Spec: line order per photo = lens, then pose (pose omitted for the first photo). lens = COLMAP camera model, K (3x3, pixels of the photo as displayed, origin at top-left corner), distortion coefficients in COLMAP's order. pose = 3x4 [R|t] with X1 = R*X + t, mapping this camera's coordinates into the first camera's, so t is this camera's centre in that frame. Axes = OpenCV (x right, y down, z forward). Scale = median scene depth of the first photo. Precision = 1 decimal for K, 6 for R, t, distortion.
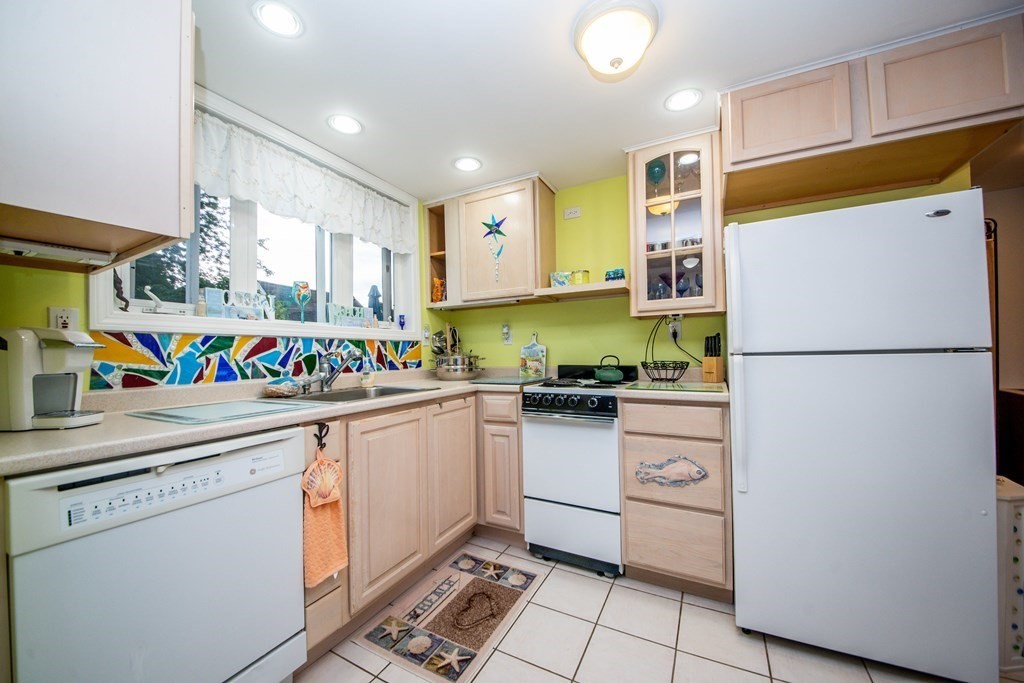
lens RADIAL K [[397.5, 0, 505.3], [0, 397.5, 347.2], [0, 0, 1]] dist [0.047112, -0.038954]
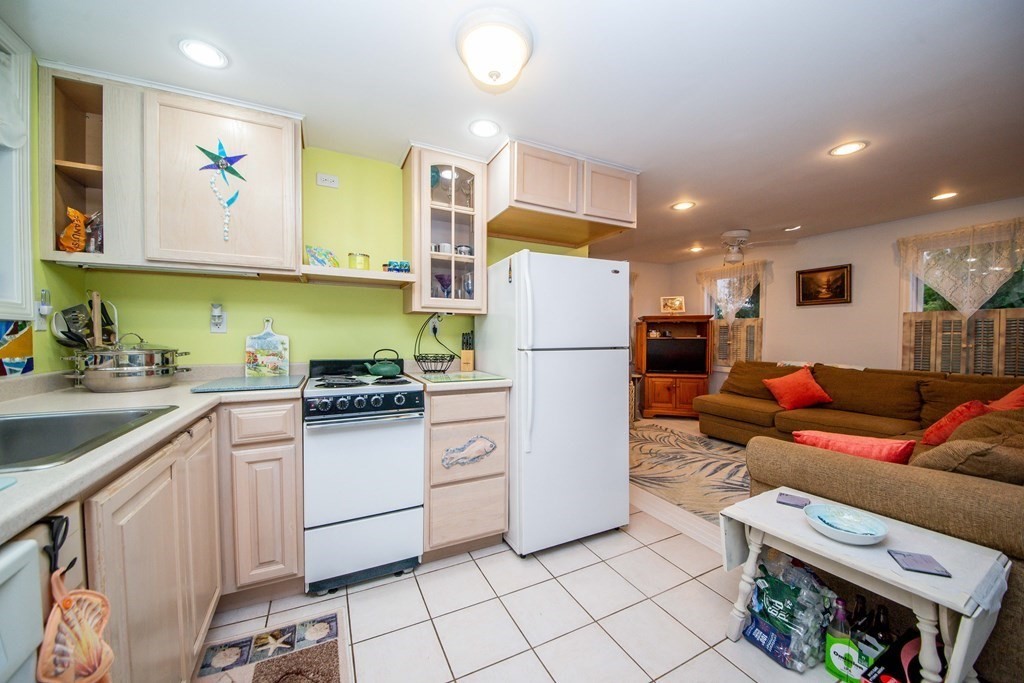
lens RADIAL K [[380.2, 0, 538.3], [0, 380.2, 348.2], [0, 0, 1]] dist [0.037828, -0.019837]
pose [[0.550813, -0.000908, 0.834628, -0.330126], [-0.026791, 0.999465, 0.018769, -0.009063], [-0.834198, -0.032699, 0.550494, 0.205412]]
